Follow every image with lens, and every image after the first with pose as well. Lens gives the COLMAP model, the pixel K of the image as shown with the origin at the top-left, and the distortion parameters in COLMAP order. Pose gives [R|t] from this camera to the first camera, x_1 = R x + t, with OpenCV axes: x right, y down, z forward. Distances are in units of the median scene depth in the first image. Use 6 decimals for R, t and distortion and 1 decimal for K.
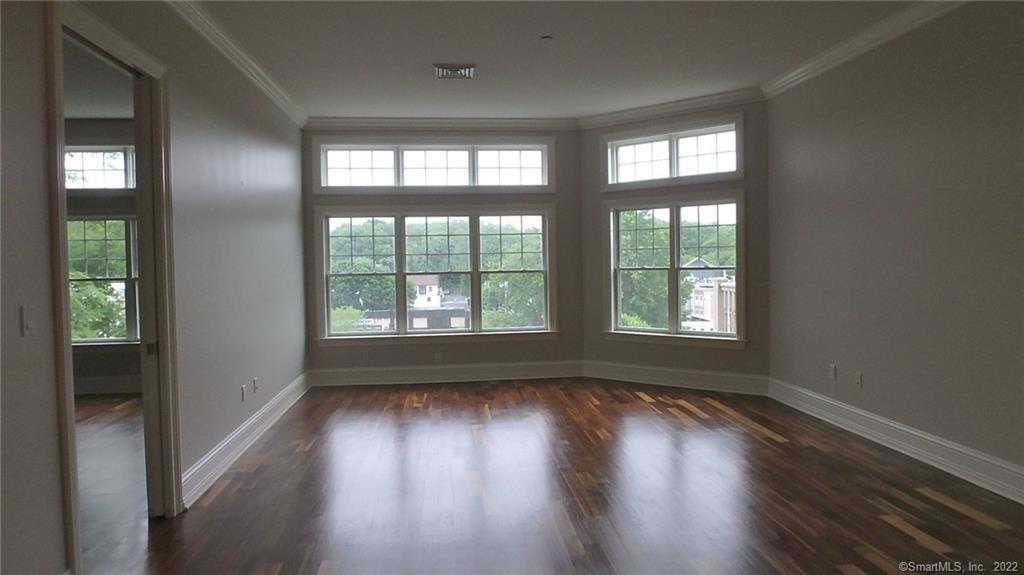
lens RADIAL K [[654.5, 0, 512.7], [0, 654.5, 271.5], [0, 0, 1]] dist [0.029828, 0.000027]
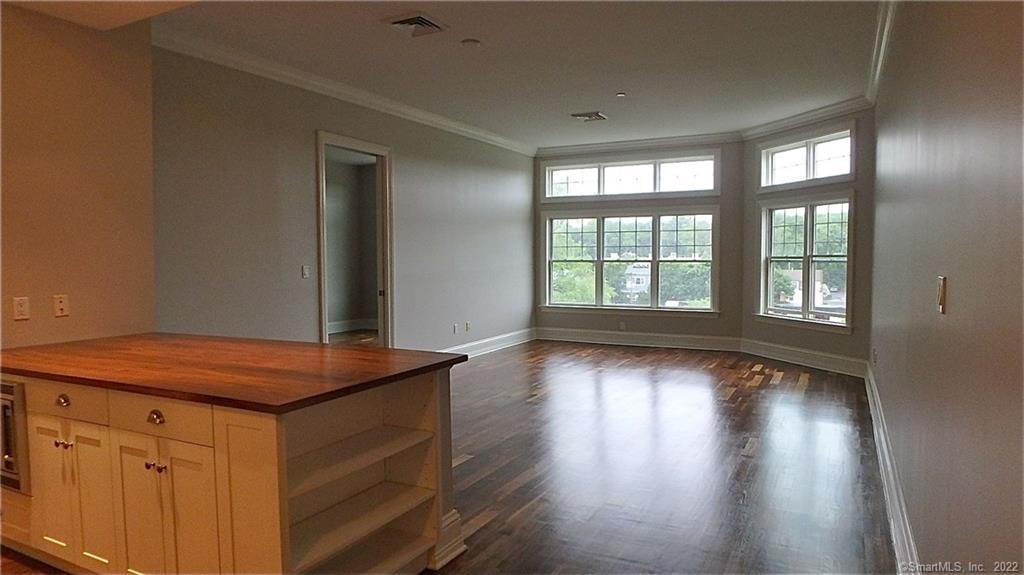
lens RADIAL K [[635.5, 0, 517.0], [0, 635.5, 283.0], [0, 0, 1]] dist [-0.039323, -0.000580]
pose [[0.832952, 0.038958, -0.551972, 0.405013], [-0.023090, 0.999097, 0.035673, 0.006071], [0.552864, -0.016969, 0.833099, -0.165178]]
